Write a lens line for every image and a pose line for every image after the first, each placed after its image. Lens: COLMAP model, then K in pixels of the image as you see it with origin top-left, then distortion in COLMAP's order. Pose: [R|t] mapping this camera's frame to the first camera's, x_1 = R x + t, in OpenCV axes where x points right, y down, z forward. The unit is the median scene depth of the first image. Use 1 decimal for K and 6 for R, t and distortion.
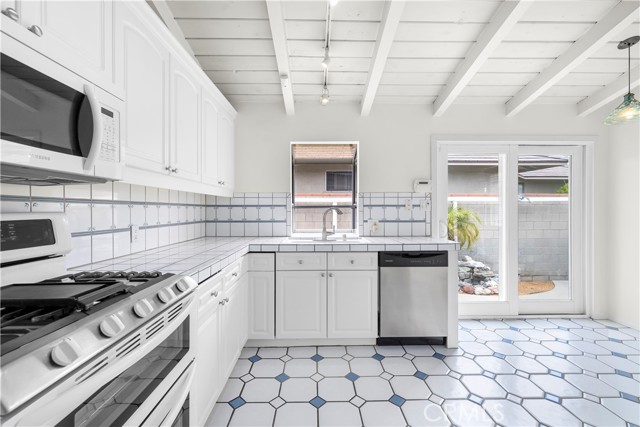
lens RADIAL K [[269.7, 0, 319.0], [0, 269.7, 210.1], [0, 0, 1]] dist [-0.004348, 0.000122]
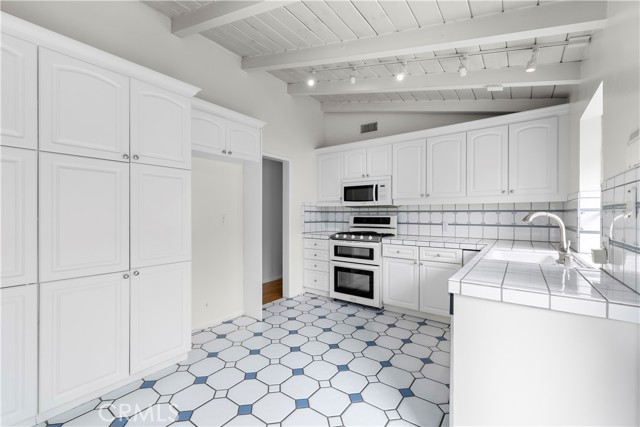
lens RADIAL K [[269.7, 0, 318.1], [0, 269.7, 215.5], [0, 0, 1]] dist [-0.004348, 0.000122]
pose [[-0.612972, 0.002410, -0.790101, 1.071539], [-0.003972, 0.999973, 0.006132, -0.003039], [0.790094, 0.006897, -0.612946, 1.088201]]
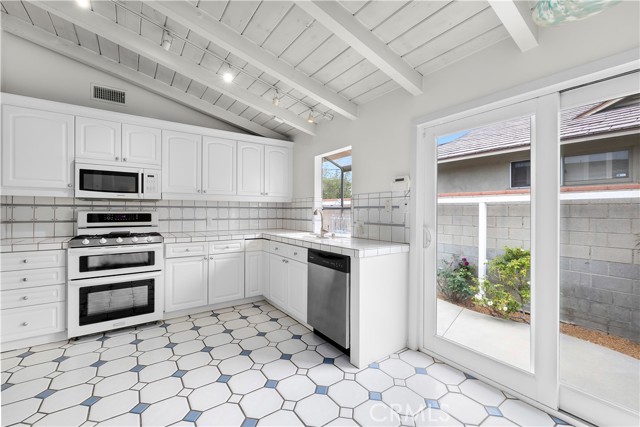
lens RADIAL K [[269.7, 0, 317.1], [0, 269.7, 212.0], [0, 0, 1]] dist [-0.004348, 0.000122]
pose [[0.559494, 0.005541, -0.828816, 1.145169], [-0.007510, 0.999970, 0.001615, 0.000203], [0.828800, 0.005321, 0.559519, 0.384033]]
